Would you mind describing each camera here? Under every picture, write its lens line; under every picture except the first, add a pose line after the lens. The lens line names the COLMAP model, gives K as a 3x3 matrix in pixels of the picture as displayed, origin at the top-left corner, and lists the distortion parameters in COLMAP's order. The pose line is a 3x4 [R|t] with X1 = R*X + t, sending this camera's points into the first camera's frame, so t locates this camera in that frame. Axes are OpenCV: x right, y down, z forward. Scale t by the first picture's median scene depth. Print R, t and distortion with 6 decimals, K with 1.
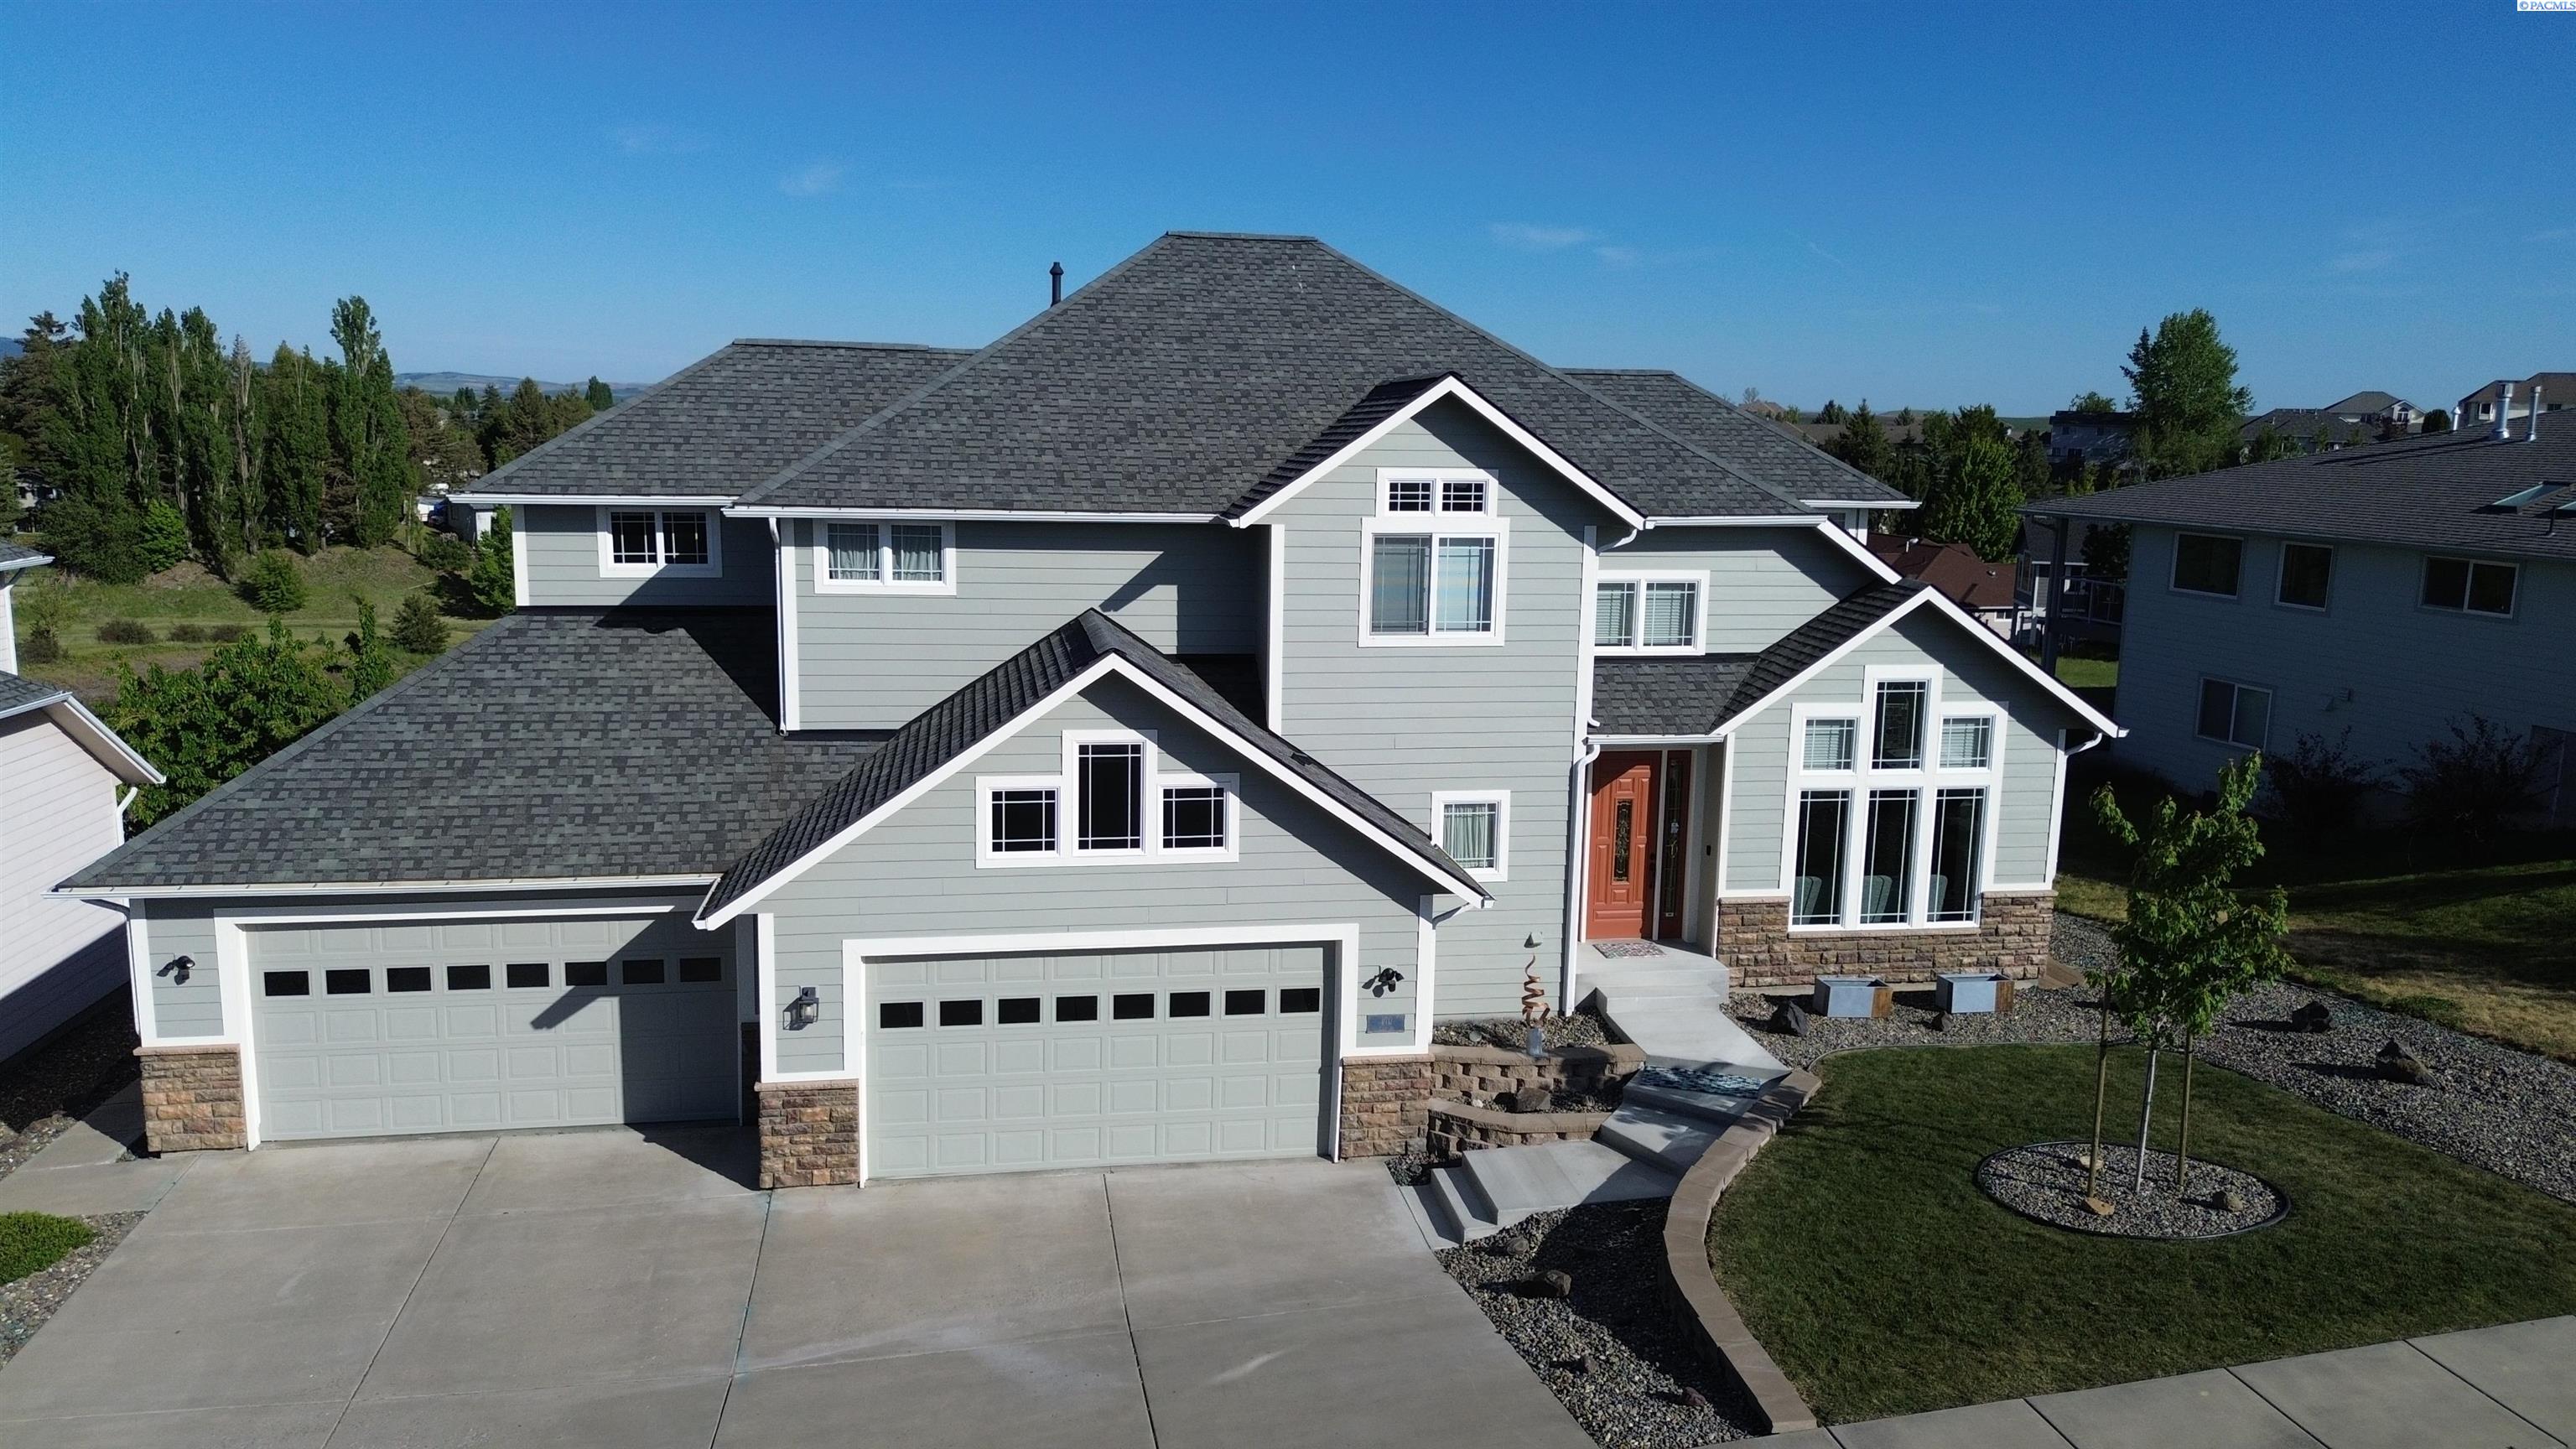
lens RADIAL K [[1810.0, 0, 1288.0], [0, 1810.0, 724.5], [0, 0, 1]] dist [0.093171, -0.104966]
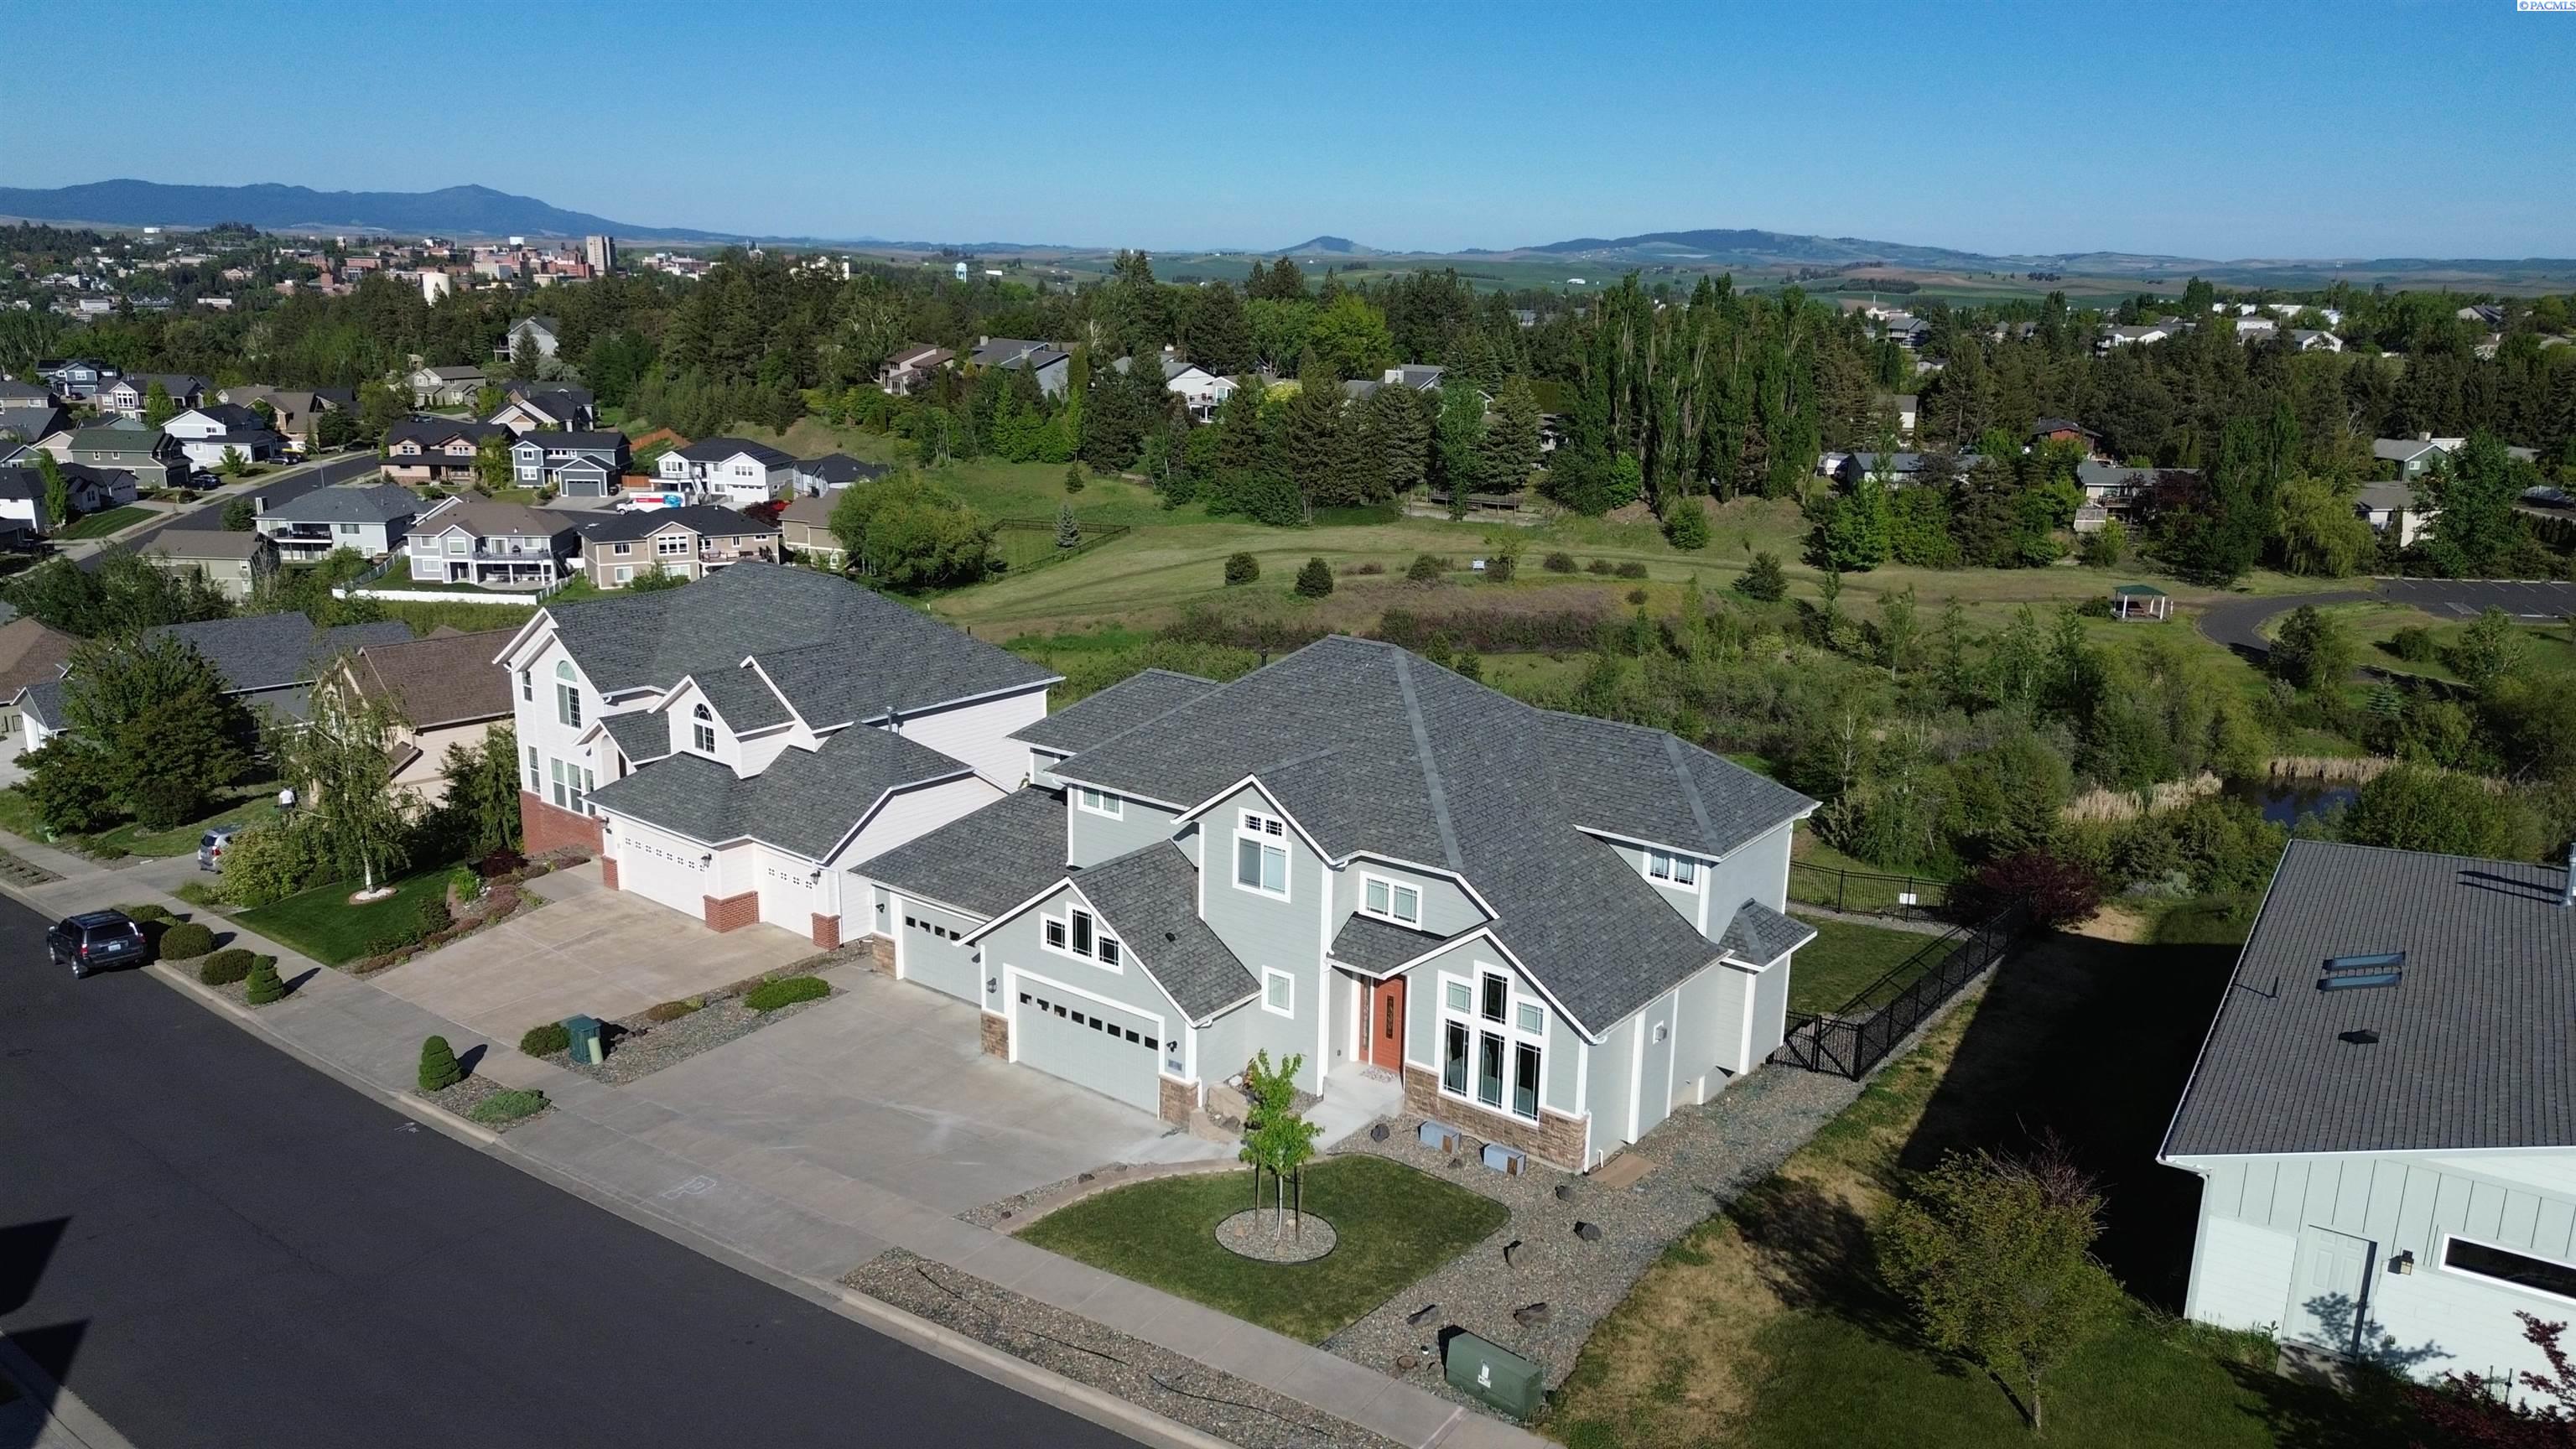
lens RADIAL K [[1810.0, 0, 1288.0], [0, 1810.0, 724.5], [0, 0, 1]] dist [0.093171, -0.104966]
pose [[0.678008, 0.171463, -0.714777, 1.378716], [-0.126912, 0.985116, 0.115930, -0.427952], [0.724016, 0.012112, 0.689677, -0.344031]]
